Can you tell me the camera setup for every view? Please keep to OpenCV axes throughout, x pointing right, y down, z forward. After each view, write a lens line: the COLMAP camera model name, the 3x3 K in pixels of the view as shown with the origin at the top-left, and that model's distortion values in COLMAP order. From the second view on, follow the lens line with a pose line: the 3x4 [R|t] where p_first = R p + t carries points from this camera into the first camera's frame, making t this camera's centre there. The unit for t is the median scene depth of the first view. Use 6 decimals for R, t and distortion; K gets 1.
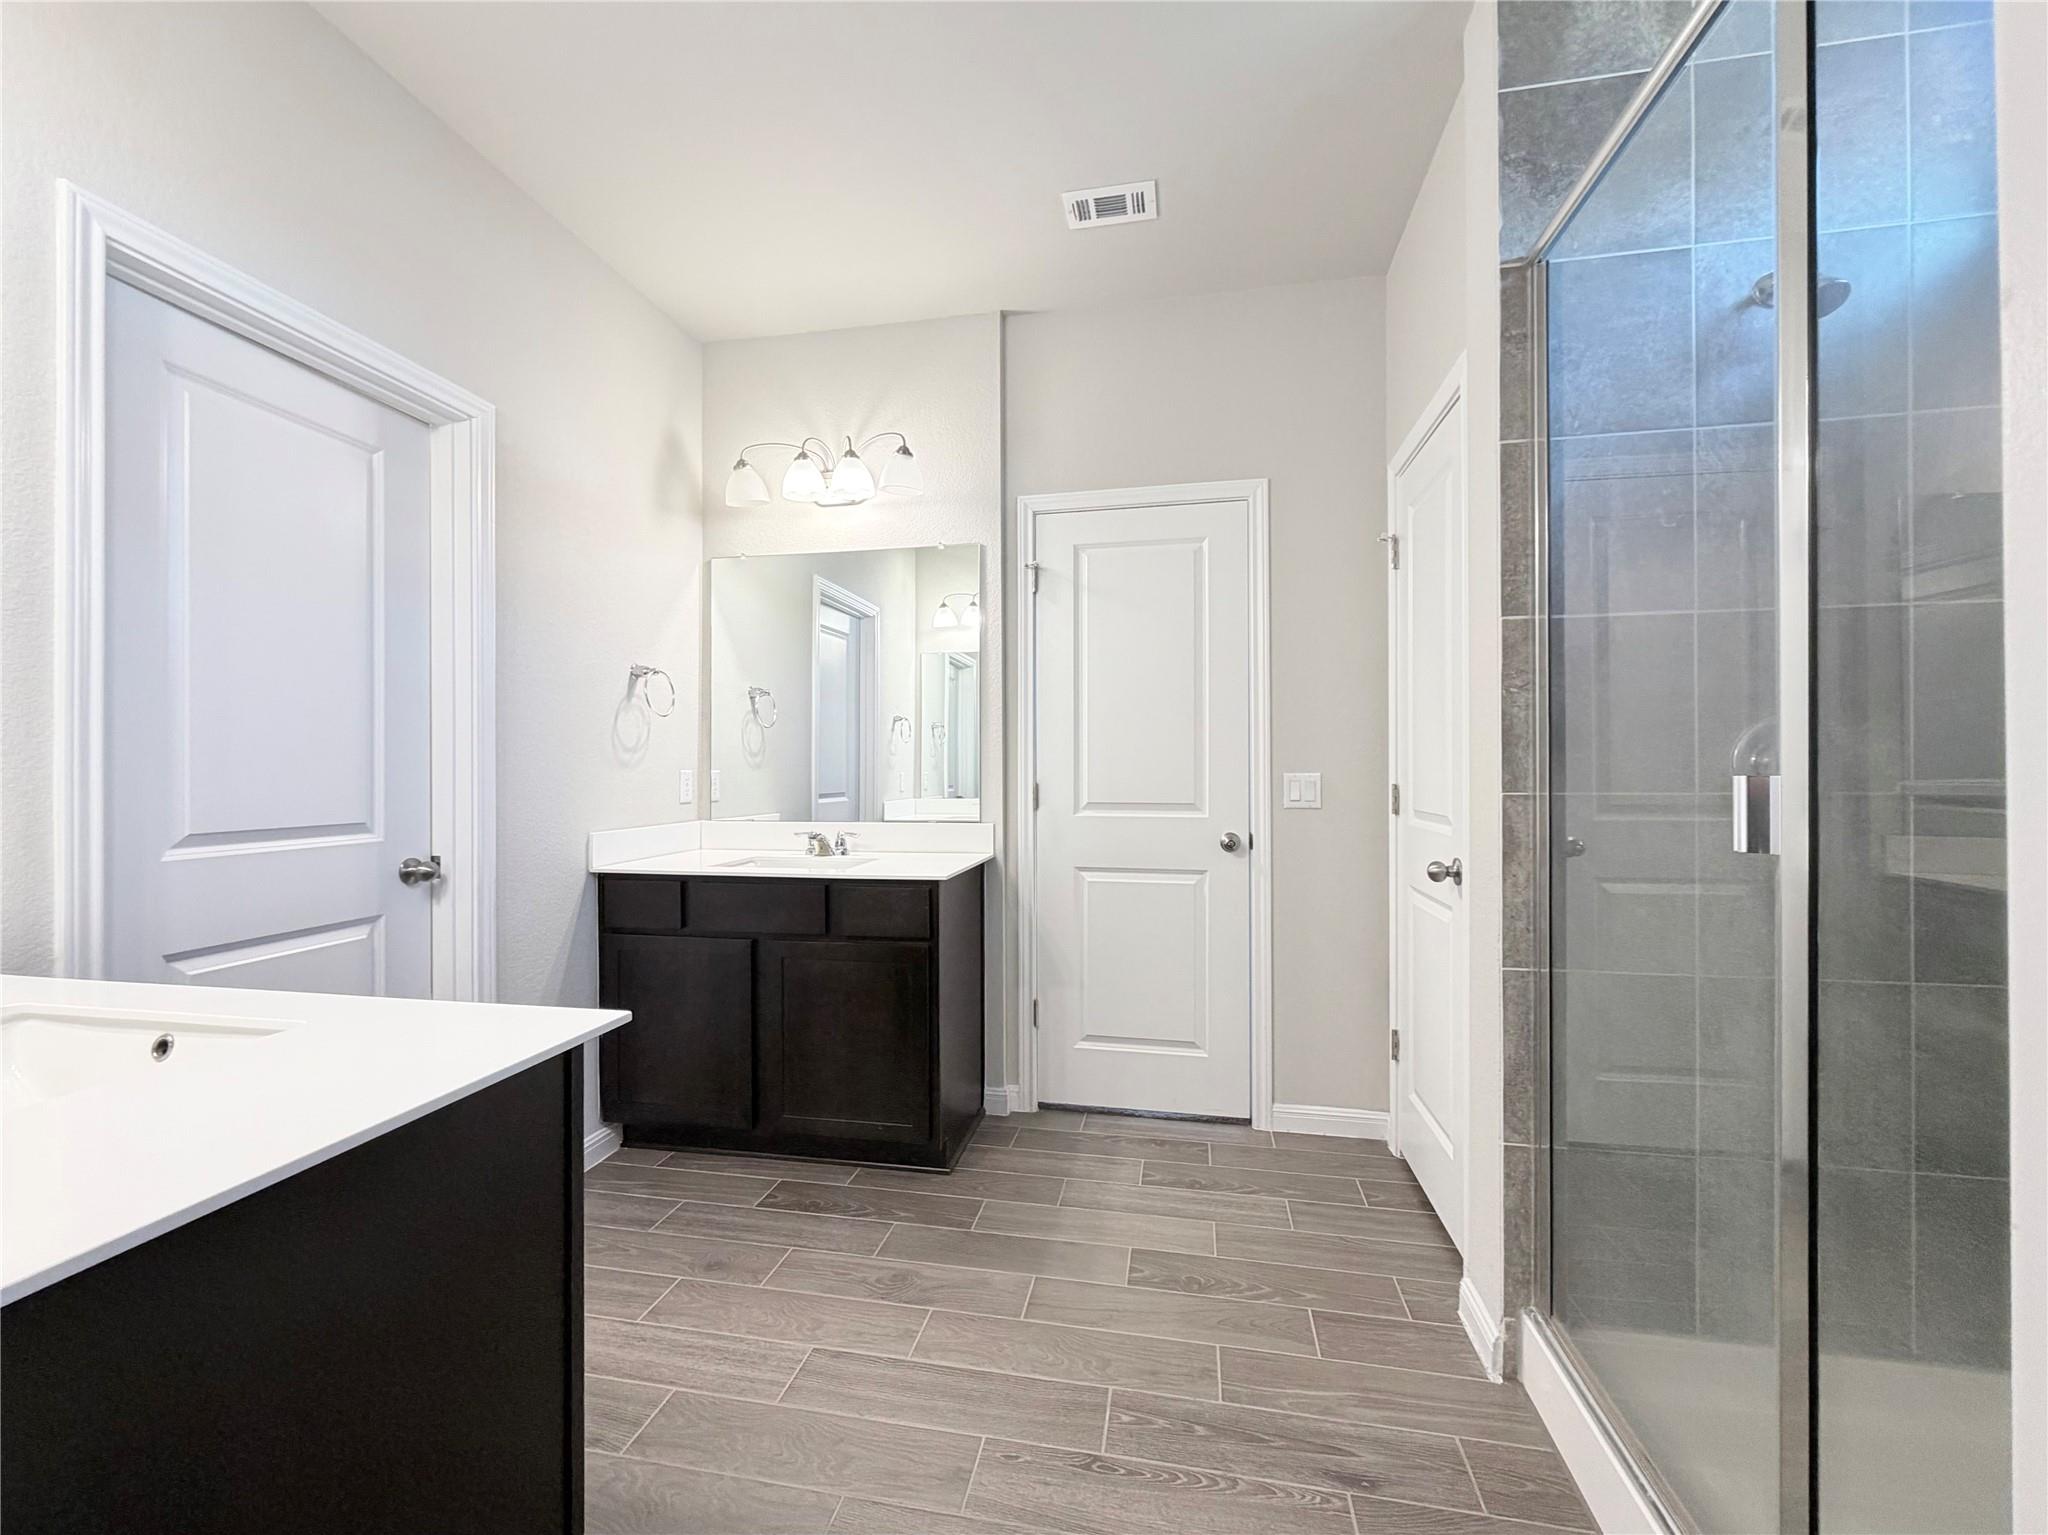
lens RADIAL K [[825.4, 0, 1030.6], [0, 825.4, 767.8], [0, 0, 1]] dist [-0.003164, 0.000040]
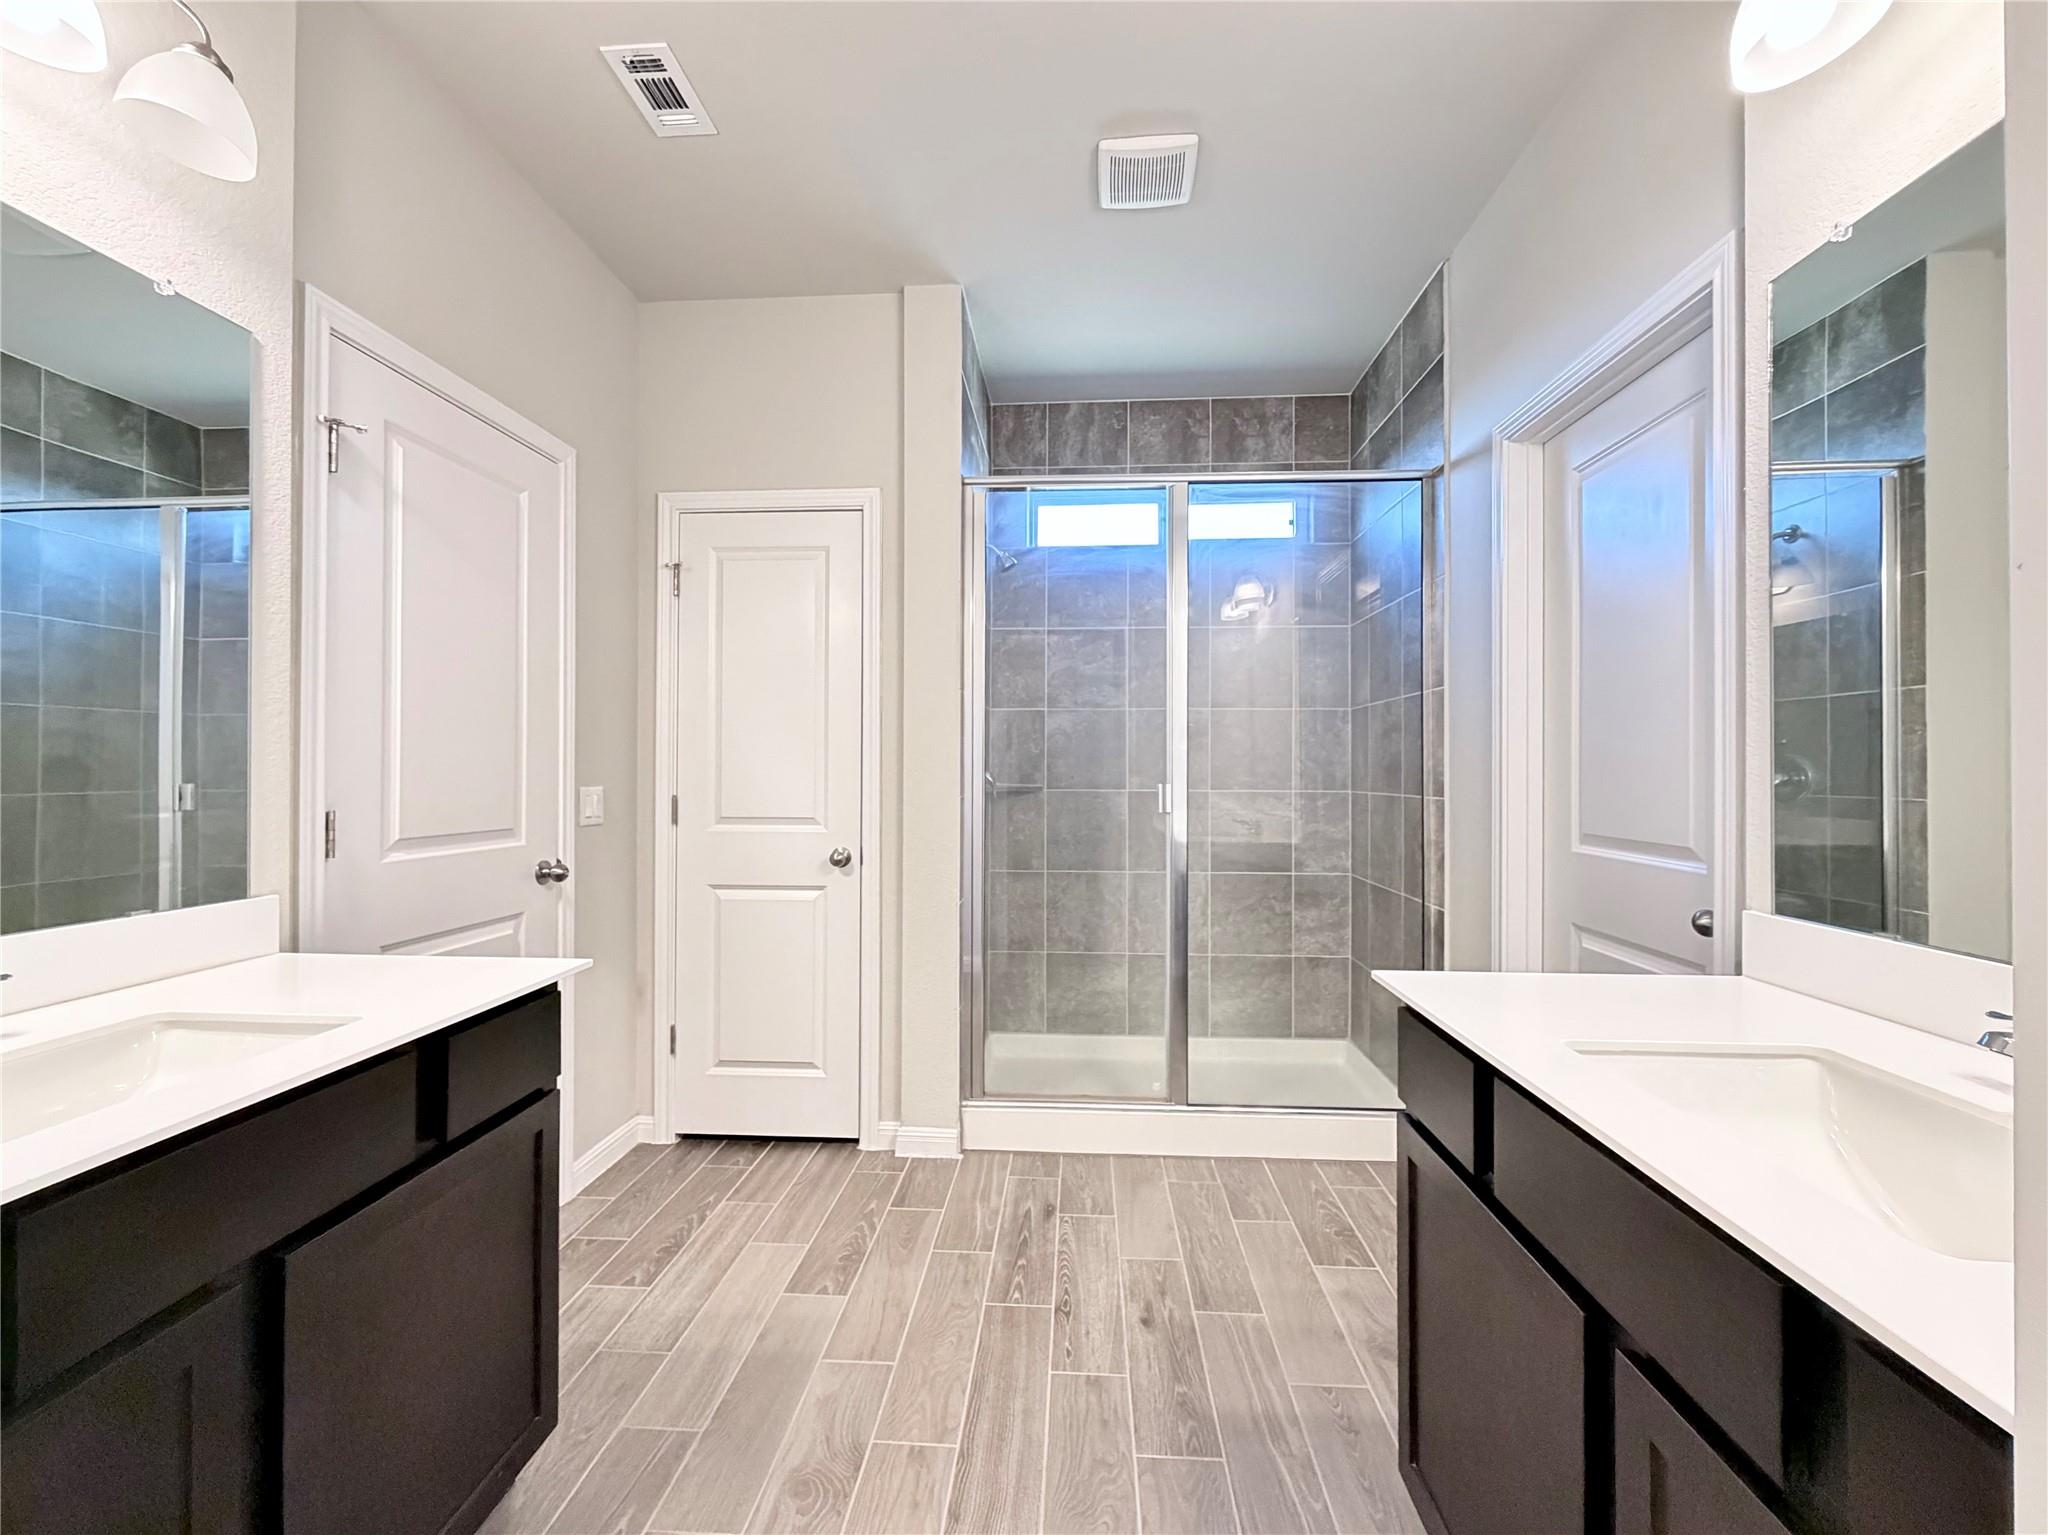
lens RADIAL K [[825.4, 0, 1032.2], [0, 825.4, 771.1], [0, 0, 1]] dist [-0.003164, 0.000040]
pose [[-0.120907, 0.006995, 0.992639, -0.816805], [-0.004544, 0.999961, -0.007600, -0.008706], [-0.992653, -0.005430, -0.120870, 0.798935]]
